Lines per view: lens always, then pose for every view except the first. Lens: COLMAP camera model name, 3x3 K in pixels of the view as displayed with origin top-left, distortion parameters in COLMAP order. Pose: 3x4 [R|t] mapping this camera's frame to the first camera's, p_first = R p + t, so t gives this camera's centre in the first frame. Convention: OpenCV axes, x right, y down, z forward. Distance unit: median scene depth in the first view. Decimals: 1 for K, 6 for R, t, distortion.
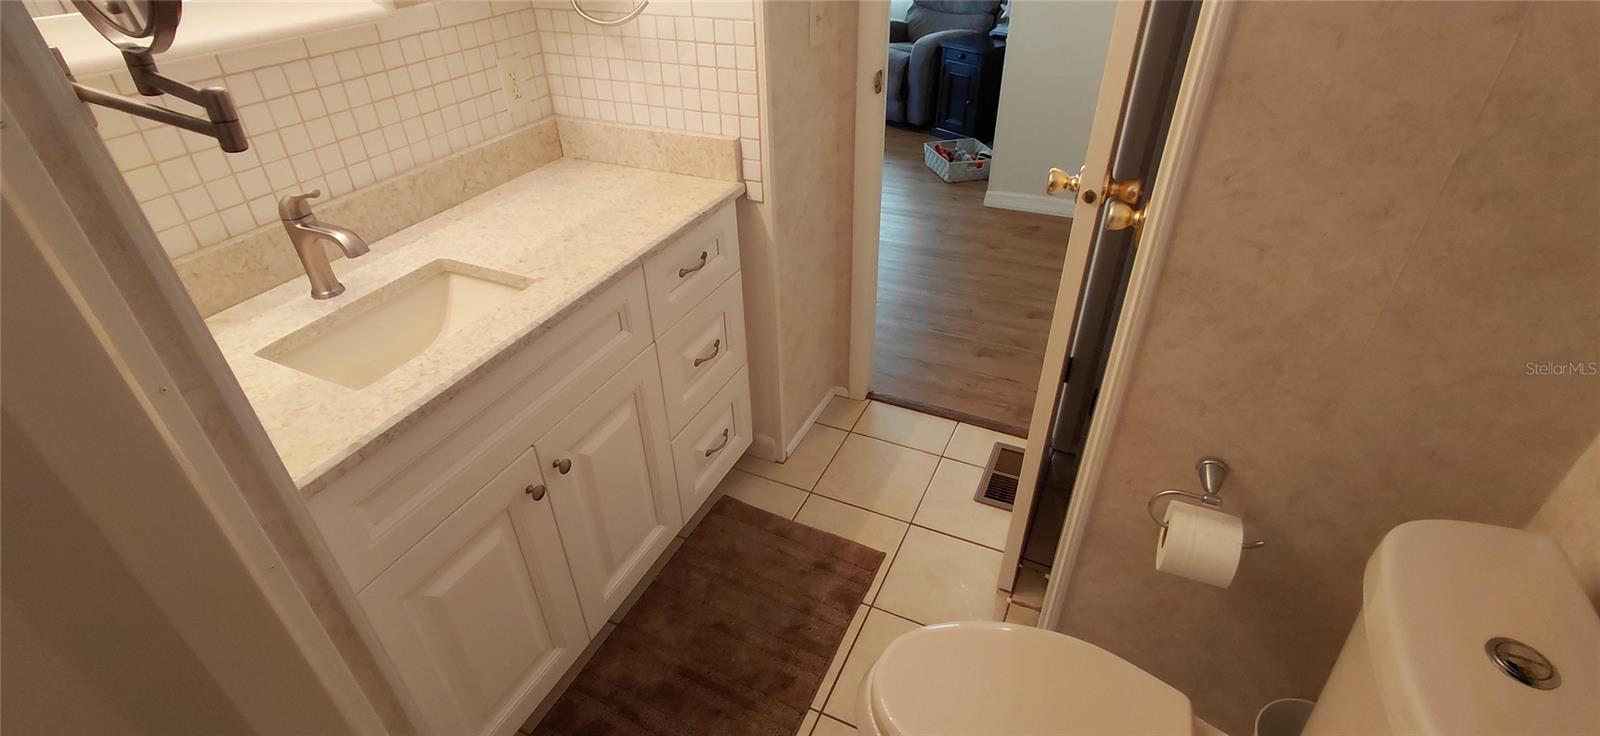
lens RADIAL K [[735.0, 0, 790.8], [0, 735.0, 376.4], [0, 0, 1]] dist [-0.003804, -0.000706]
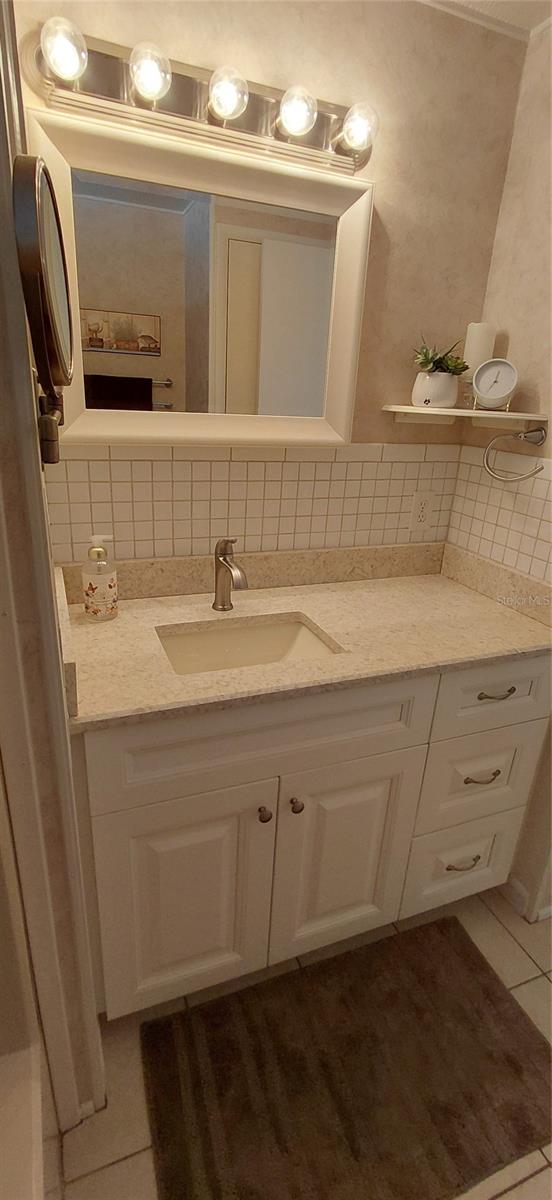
lens RADIAL K [[562.9, 0, 273.1], [0, 562.9, 604.9], [0, 0, 1]] dist [-0.002057, 0.006993]
pose [[0.740036, 0.302353, -0.600774, 0.078150], [-0.439843, 0.893328, -0.092214, -0.050551], [0.508807, 0.332488, 0.794082, 0.151232]]
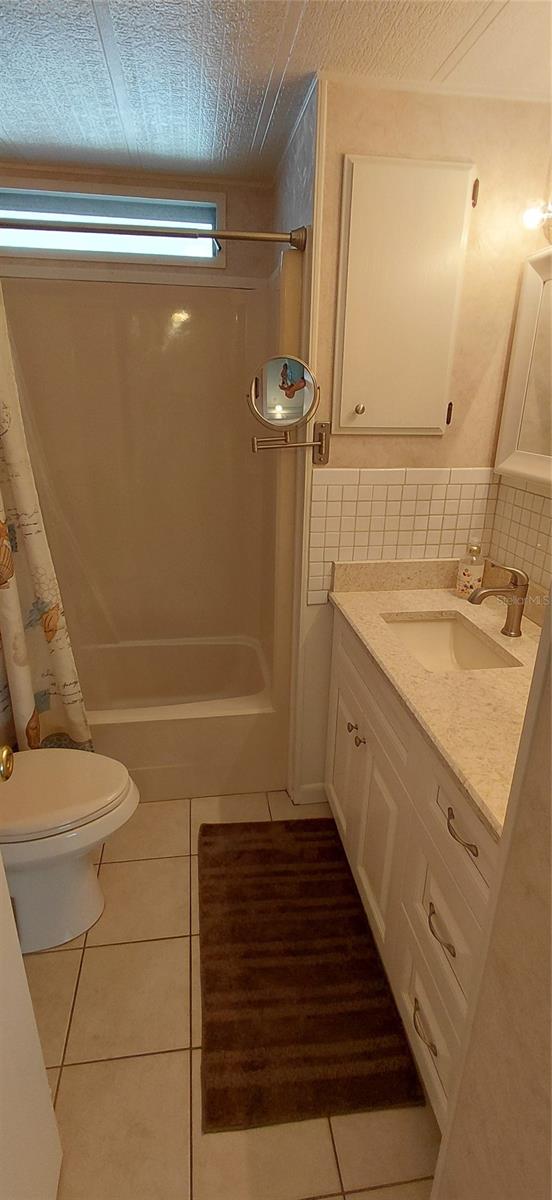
lens RADIAL K [[551.3, 0, 273.8], [0, 551.3, 600.7], [0, 0, 1]] dist [-0.003804, -0.000706]
pose [[-0.825916, 0.212083, -0.522383, 0.303455], [-0.315137, 0.594631, 0.739664, -0.693589], [0.467495, 0.775522, -0.424280, 0.979111]]
